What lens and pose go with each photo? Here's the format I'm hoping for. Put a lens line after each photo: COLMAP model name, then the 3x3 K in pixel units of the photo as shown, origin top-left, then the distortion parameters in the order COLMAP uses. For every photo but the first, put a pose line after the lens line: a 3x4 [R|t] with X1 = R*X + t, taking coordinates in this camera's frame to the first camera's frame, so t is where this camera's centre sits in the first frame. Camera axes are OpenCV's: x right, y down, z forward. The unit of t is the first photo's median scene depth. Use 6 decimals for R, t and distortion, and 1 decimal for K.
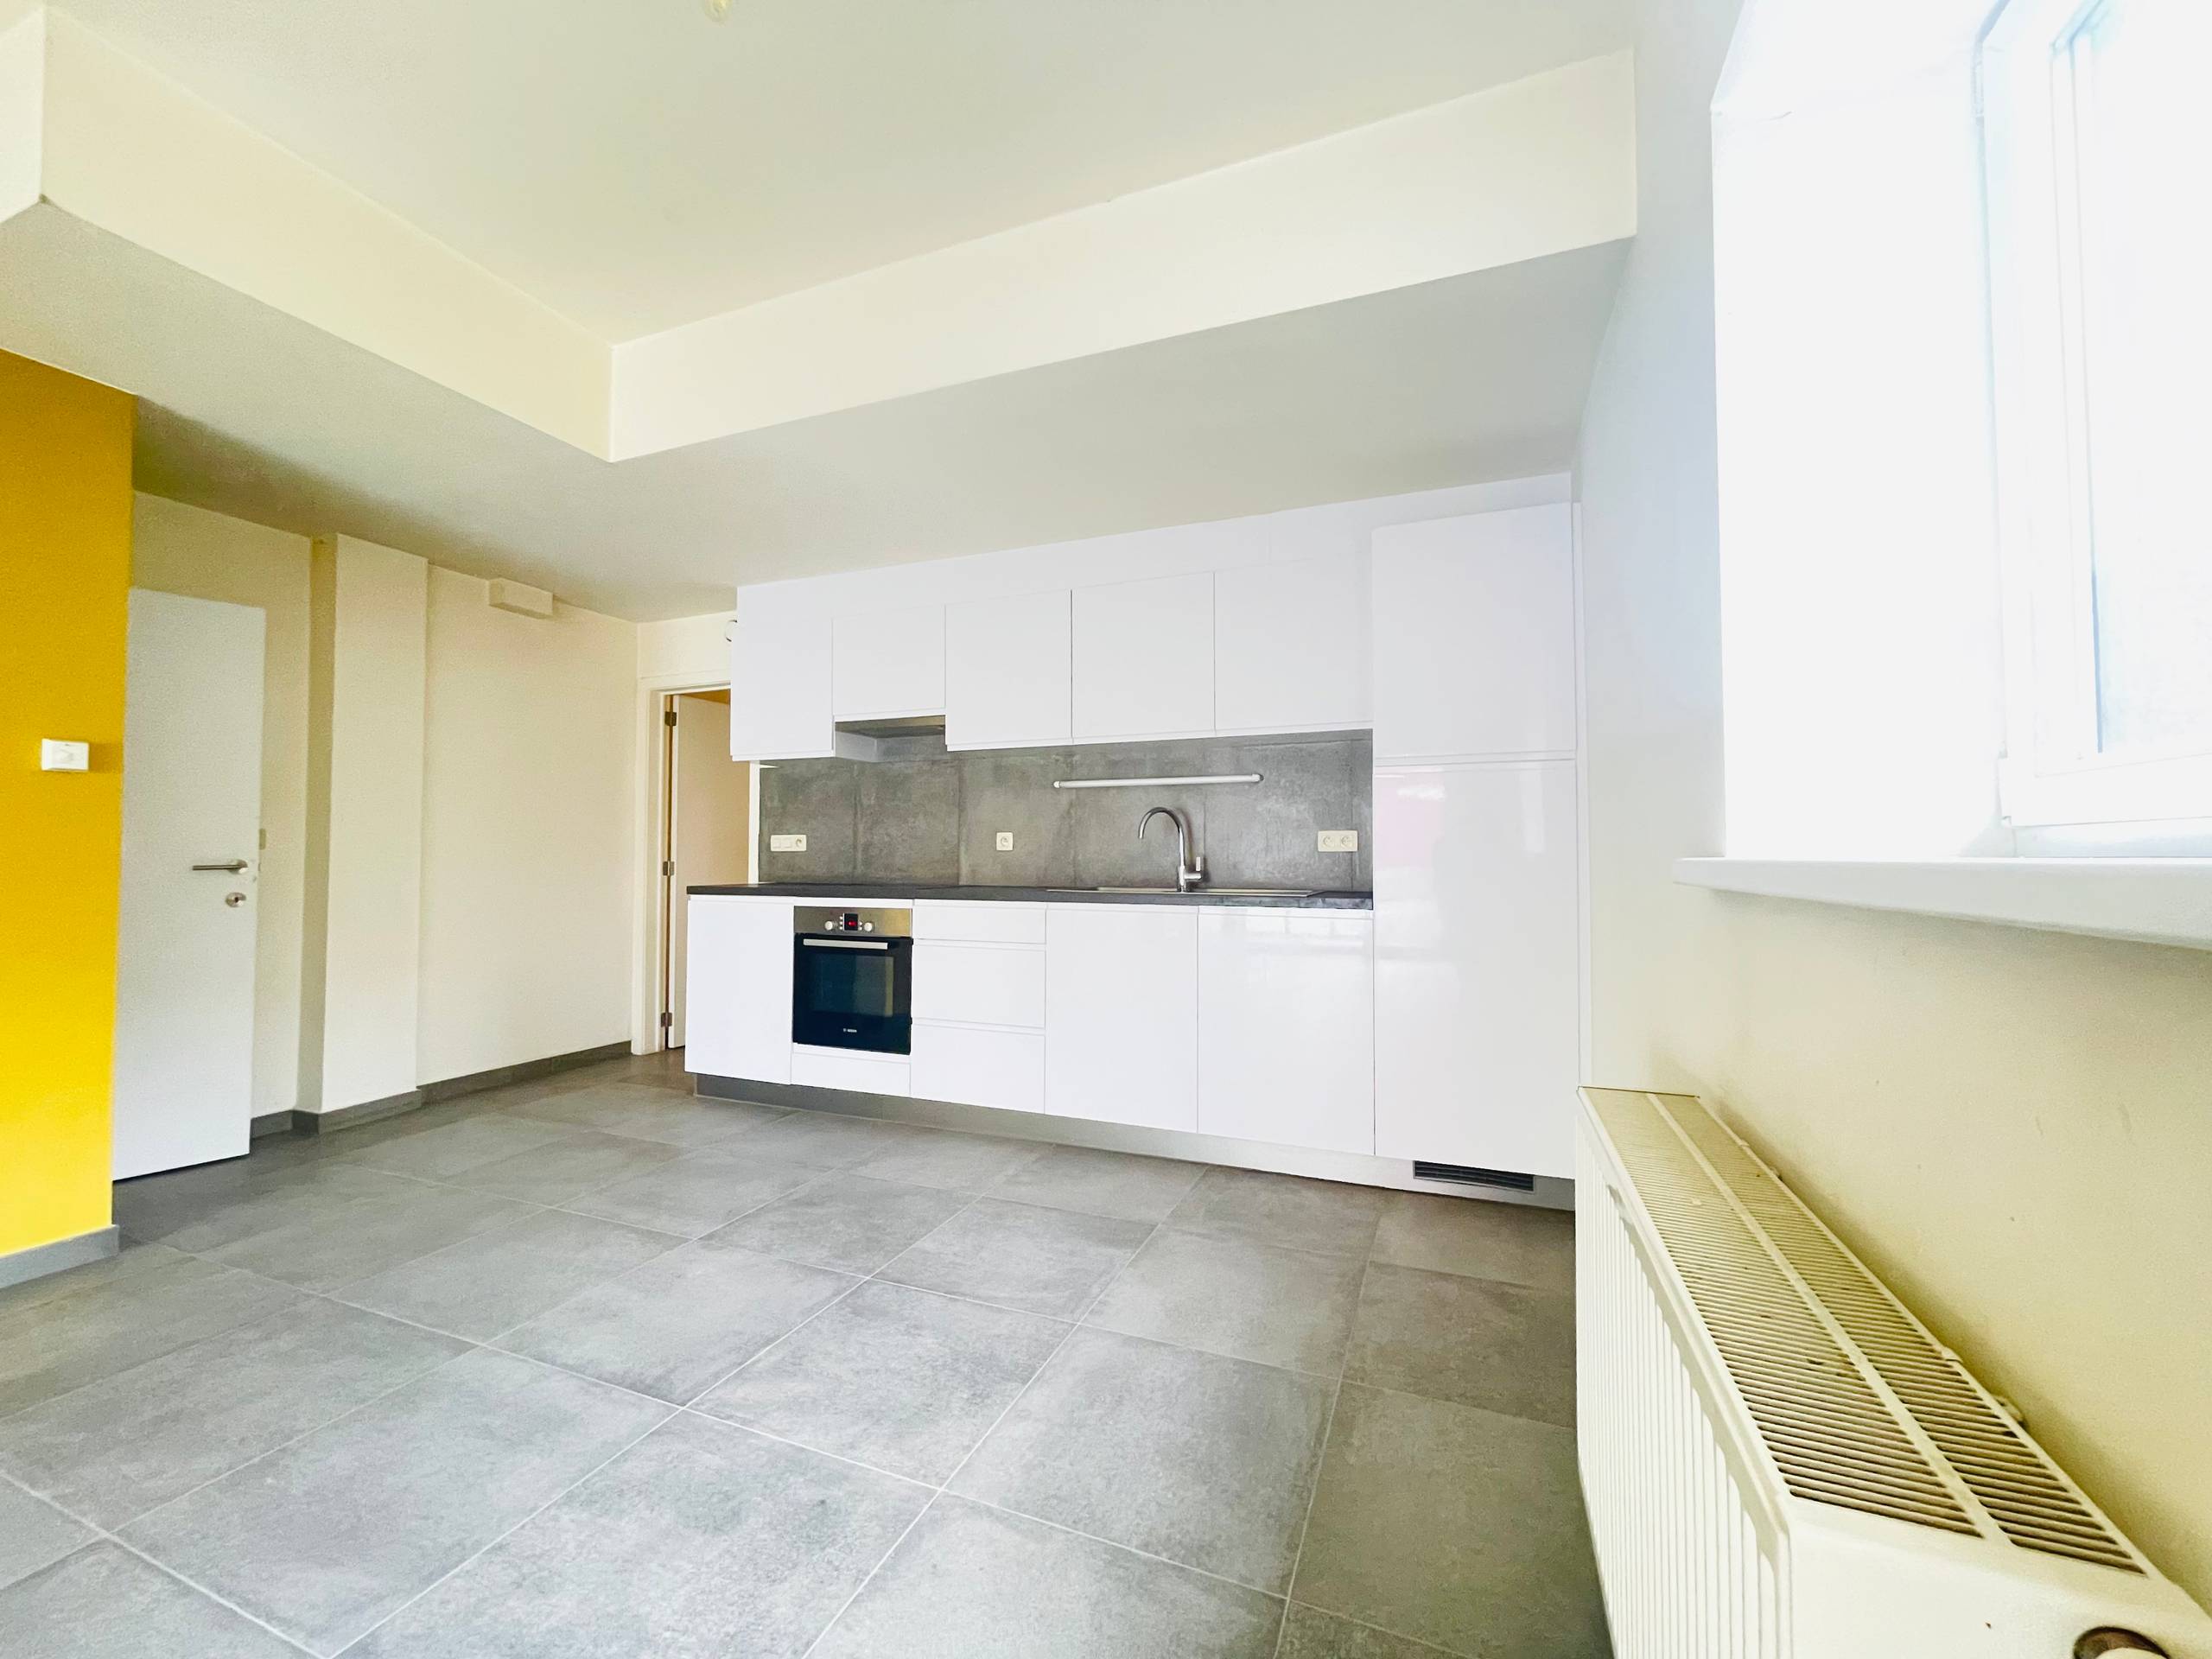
lens RADIAL K [[892.3, 0, 1108.0], [0, 892.3, 834.1], [0, 0, 1]] dist [0.000971, -0.001808]
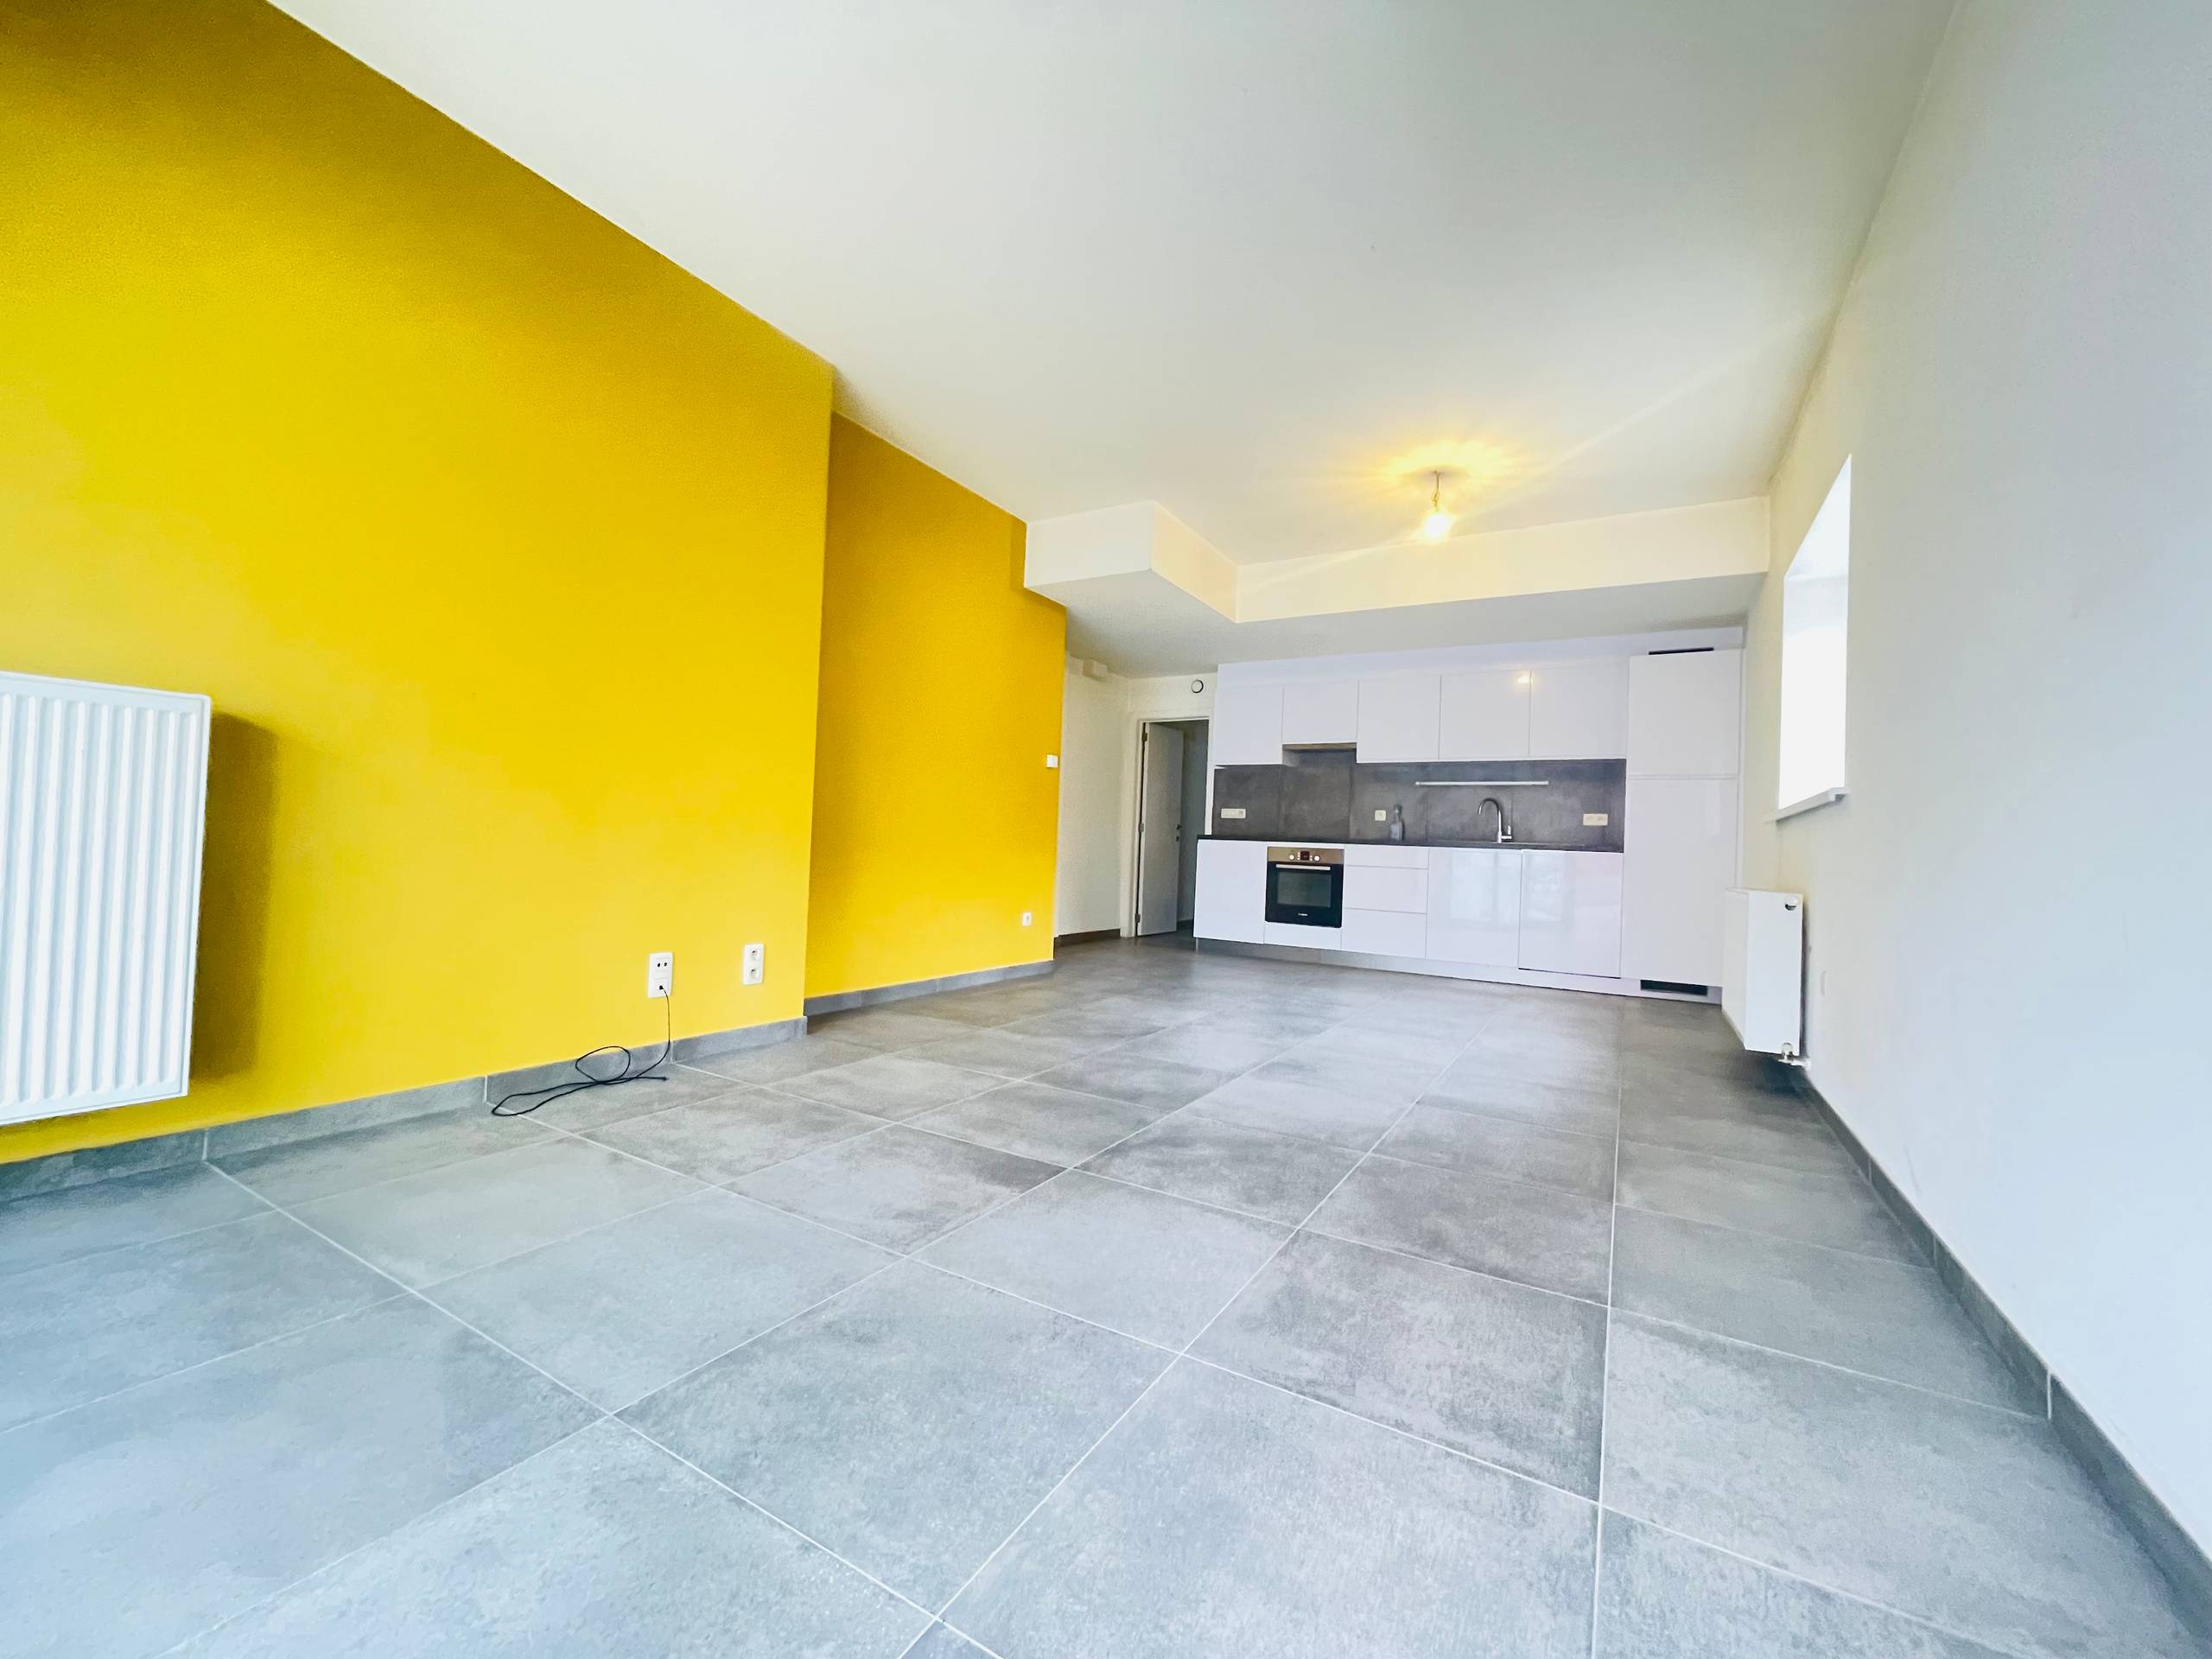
lens RADIAL K [[892.3, 0, 1098.9], [0, 892.3, 827.9], [0, 0, 1]] dist [0.000971, -0.001808]
pose [[0.986254, 0.035674, -0.161342, -0.408181], [-0.035682, 0.999359, 0.002844, 0.051056], [0.161340, 0.002952, 0.986895, -0.872563]]
